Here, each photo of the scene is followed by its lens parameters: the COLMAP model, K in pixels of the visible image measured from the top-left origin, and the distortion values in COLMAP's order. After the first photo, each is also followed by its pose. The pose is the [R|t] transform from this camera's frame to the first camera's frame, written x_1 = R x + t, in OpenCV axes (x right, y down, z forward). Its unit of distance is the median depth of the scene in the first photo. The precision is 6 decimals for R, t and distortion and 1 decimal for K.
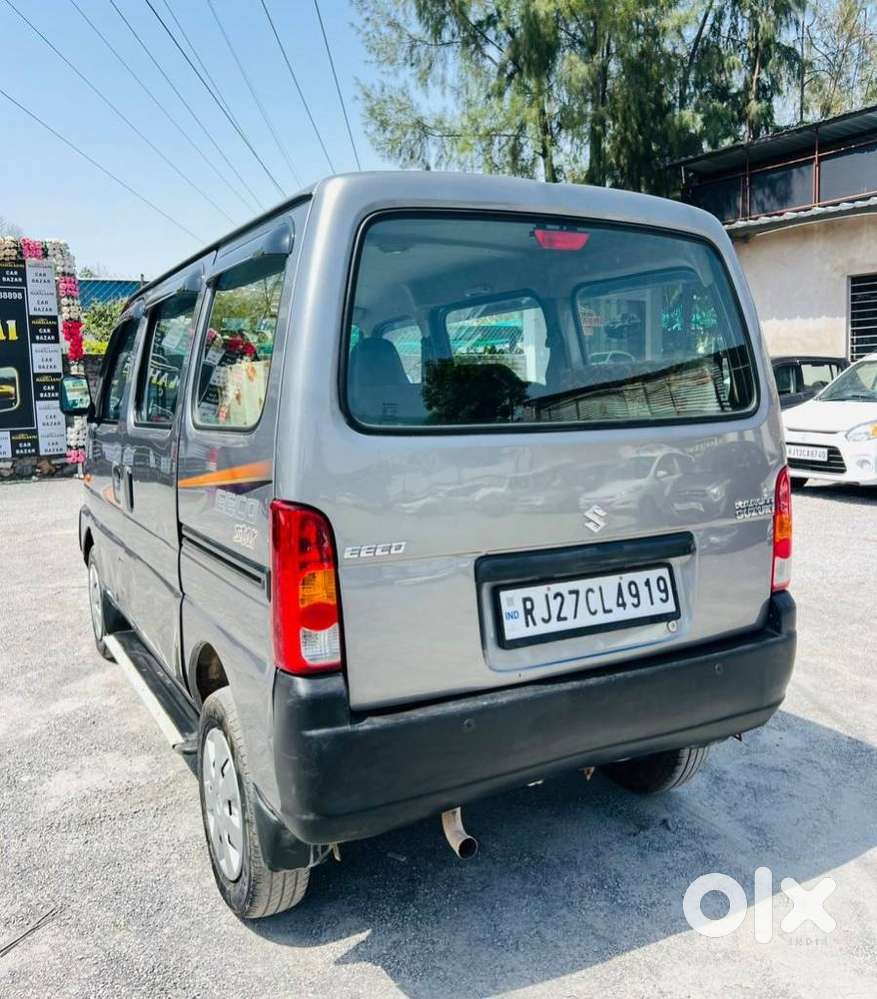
lens RADIAL K [[883.1, 0, 440.8], [0, 883.1, 461.9], [0, 0, 1]] dist [0.052839, -0.067118]
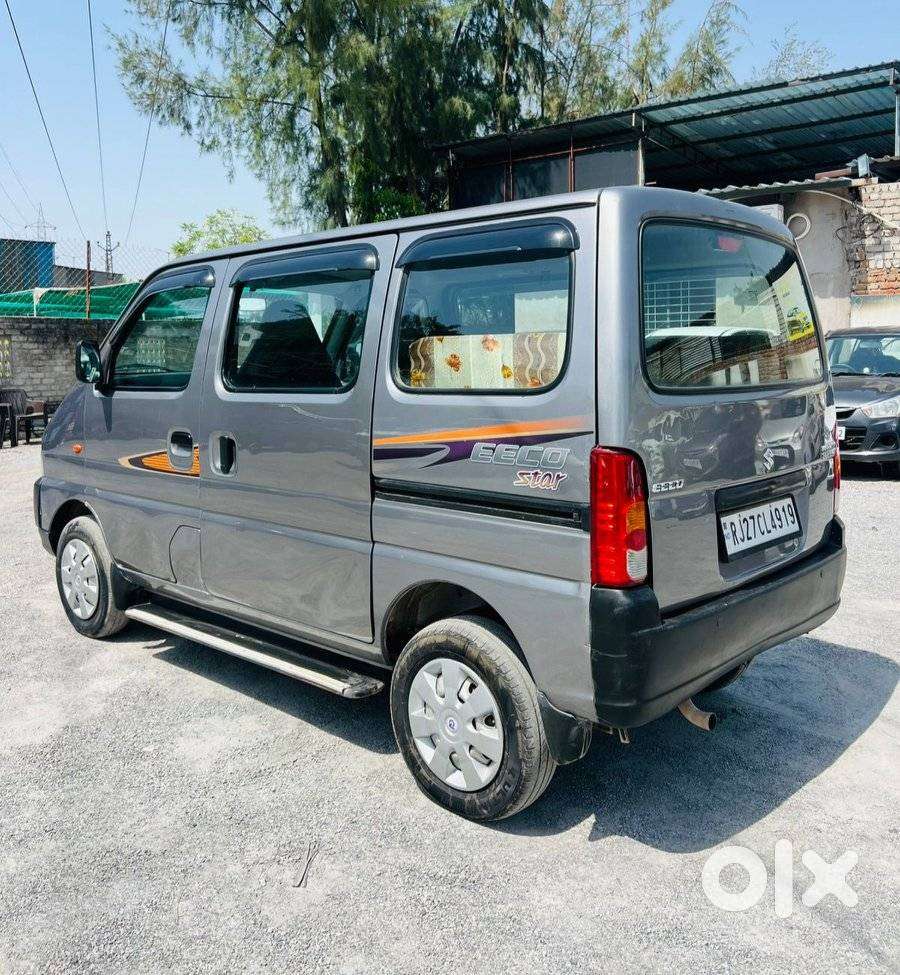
lens RADIAL K [[914.1, 0, 447.5], [0, 914.1, 391.3], [0, 0, 1]] dist [0.017966, -0.010242]
pose [[0.948124, -0.003883, 0.317876, -0.567239], [0.018449, 0.998912, -0.042826, 0.011058], [-0.317364, 0.046469, 0.947164, -0.103155]]
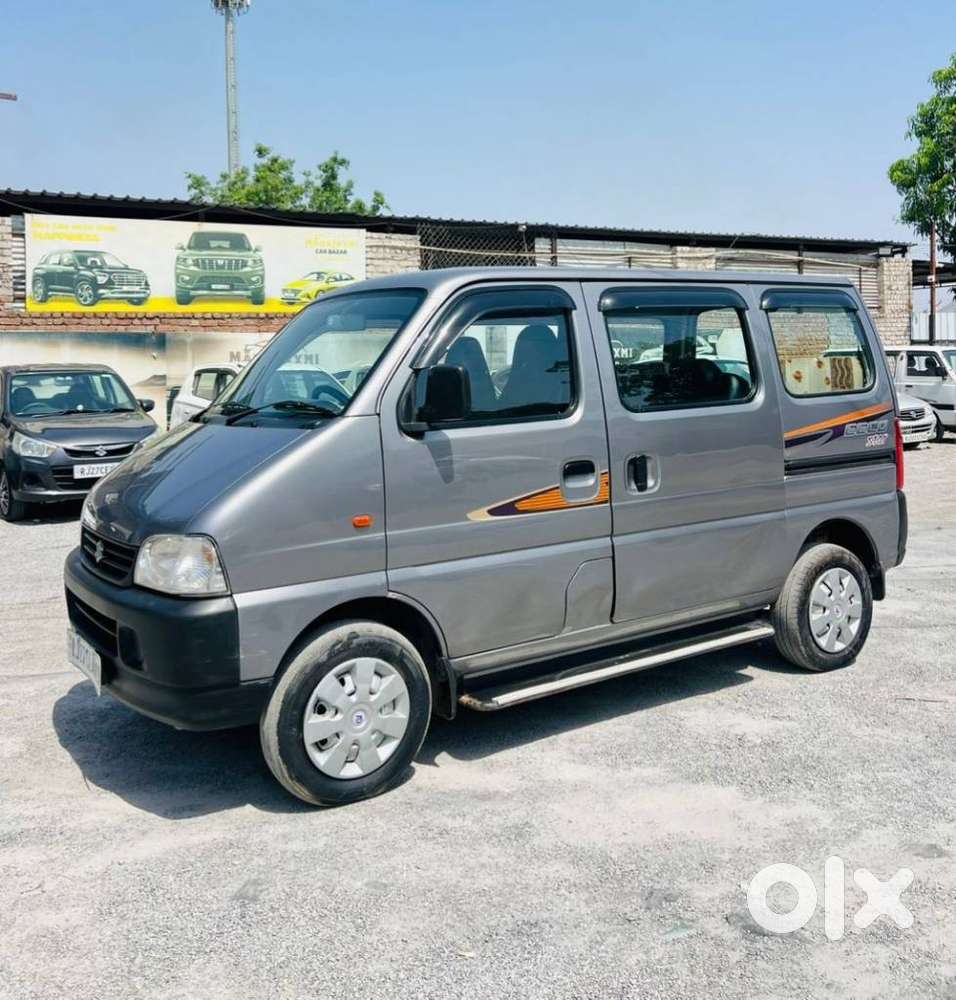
lens RADIAL K [[1000.8, 0, 478.7], [0, 1000.8, 359.4], [0, 0, 1]] dist [0.015841, -0.014540]
pose [[-0.100848, 0.032087, 0.994384, -1.937555], [0.113522, 0.993323, -0.020540, -0.127906], [-0.988404, 0.110813, -0.103817, 1.660017]]
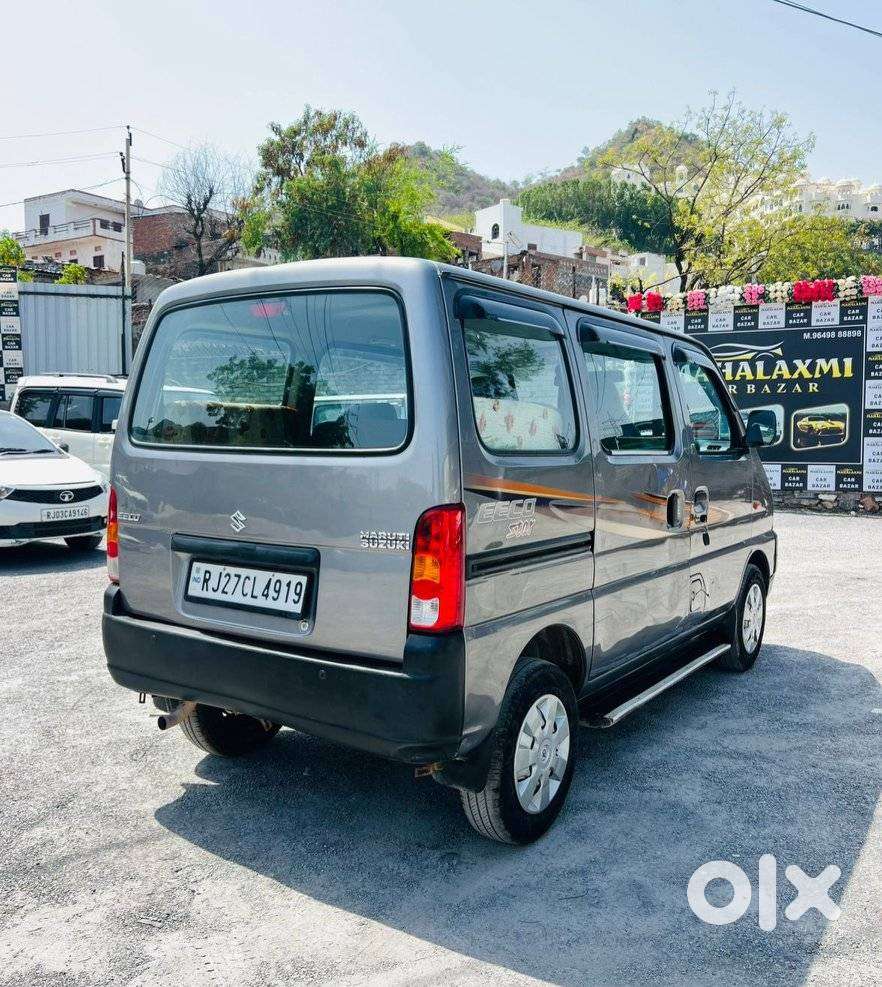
lens RADIAL K [[898.8, 0, 428.4], [0, 898.8, 494.2], [0, 0, 1]] dist [0.043317, -0.068298]
pose [[0.448026, 0.084327, -0.890034, 1.205544], [-0.089256, 0.994787, 0.049322, -0.053982], [0.889554, 0.057343, 0.453217, 0.525180]]
